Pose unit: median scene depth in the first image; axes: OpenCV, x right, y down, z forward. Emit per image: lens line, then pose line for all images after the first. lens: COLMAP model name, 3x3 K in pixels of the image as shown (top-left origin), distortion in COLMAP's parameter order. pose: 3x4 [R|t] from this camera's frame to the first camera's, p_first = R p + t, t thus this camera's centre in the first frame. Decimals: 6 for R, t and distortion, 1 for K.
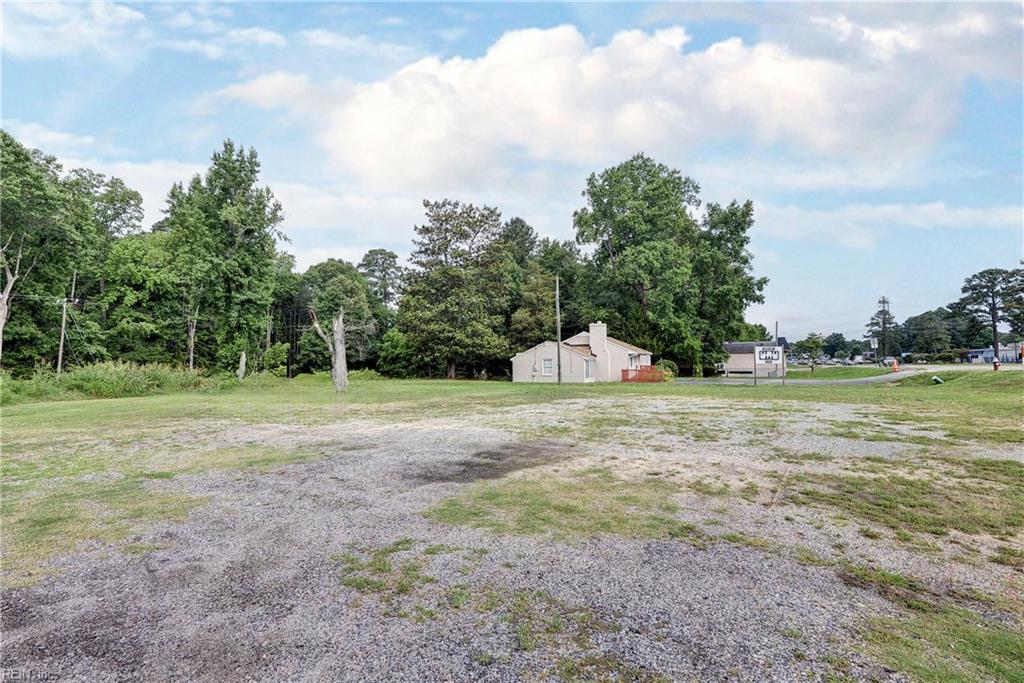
lens RADIAL K [[477.6, 0, 508.7], [0, 477.6, 346.2], [0, 0, 1]] dist [-0.004446, -0.008210]
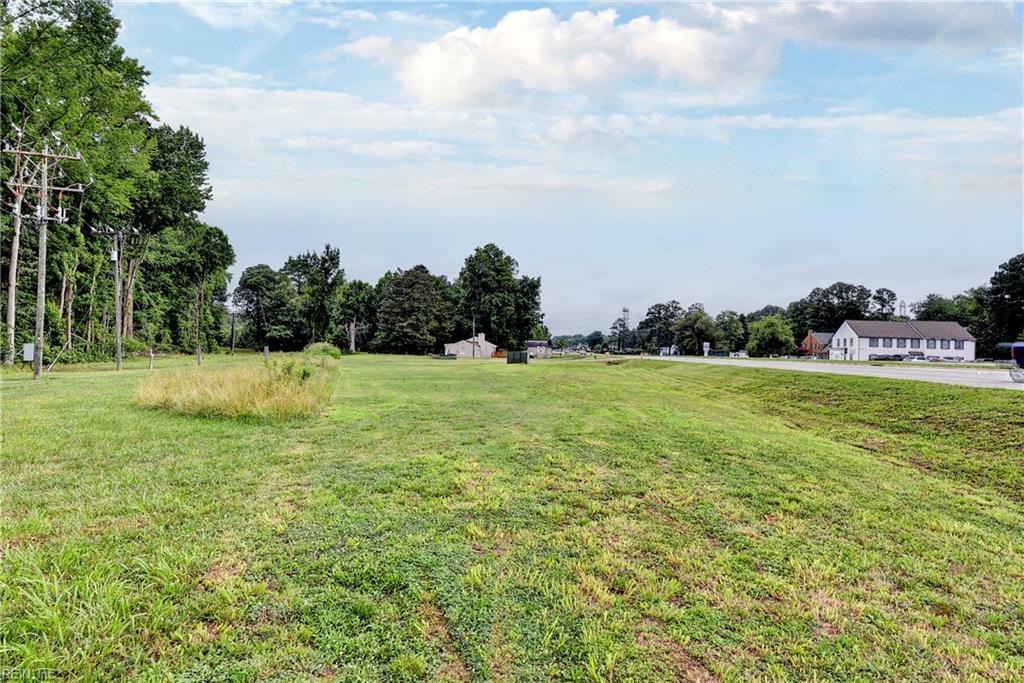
lens RADIAL K [[536.5, 0, 513.2], [0, 536.5, 333.6], [0, 0, 1]] dist [0.080275, -0.003750]
pose [[0.910420, 0.045620, 0.411162, -0.622756], [-0.050179, 0.998740, 0.000295, -0.044136], [-0.410631, -0.020900, 0.911562, -1.230931]]
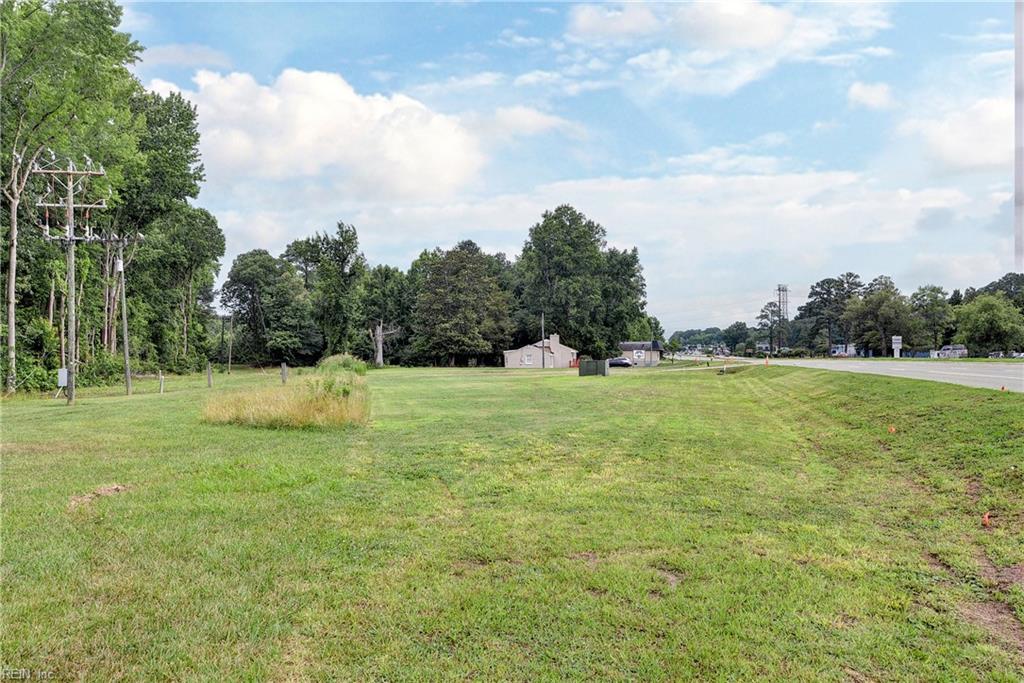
lens RADIAL K [[812.5, 0, 523.7], [0, 812.5, 344.0], [0, 0, 1]] dist [0.127535, 0.008222]
pose [[0.951291, 0.010057, 0.308131, -0.653662], [-0.017105, 0.999650, 0.020179, -0.055924], [-0.307820, -0.024467, 0.951130, -1.405285]]
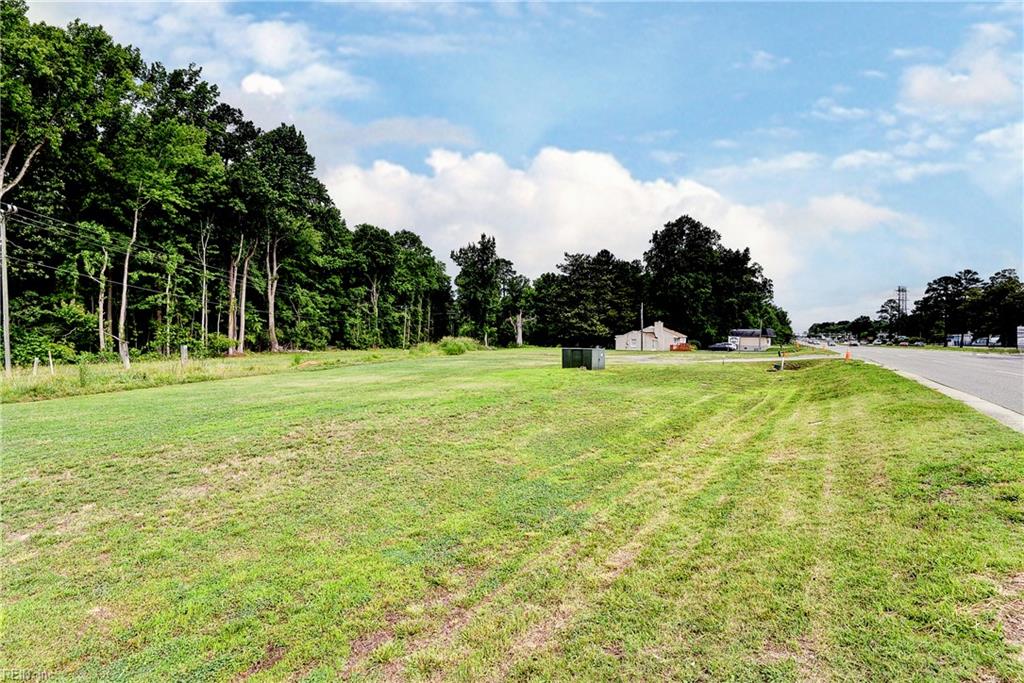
lens RADIAL K [[477.6, 0, 525.6], [0, 477.6, 346.3], [0, 0, 1]] dist [-0.004446, -0.008210]
pose [[0.998224, 0.020514, -0.055920, -0.206410], [-0.017233, 0.998136, 0.058537, -0.041964], [0.057017, -0.057469, 0.996718, -0.833180]]
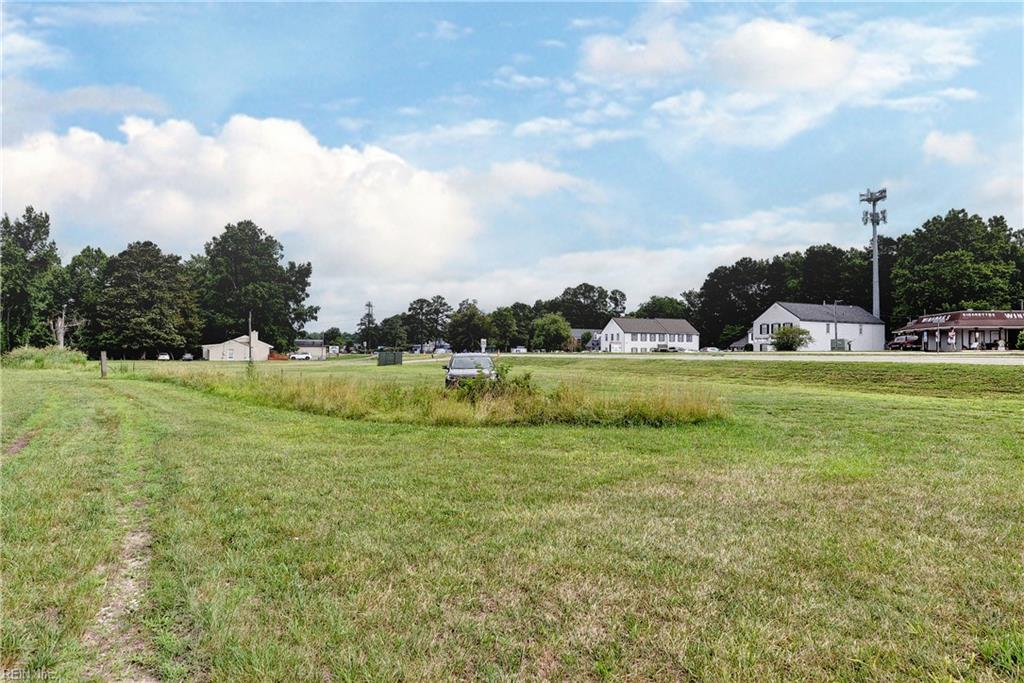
lens RADIAL K [[588.3, 0, 511.6], [0, 588.3, 348.7], [0, 0, 1]] dist [0.014528, -0.005271]
pose [[0.613227, 0.015890, 0.789747, -0.857615], [-0.038738, 0.999200, 0.009975, -0.032988], [-0.788956, -0.036710, 0.613352, -1.067359]]
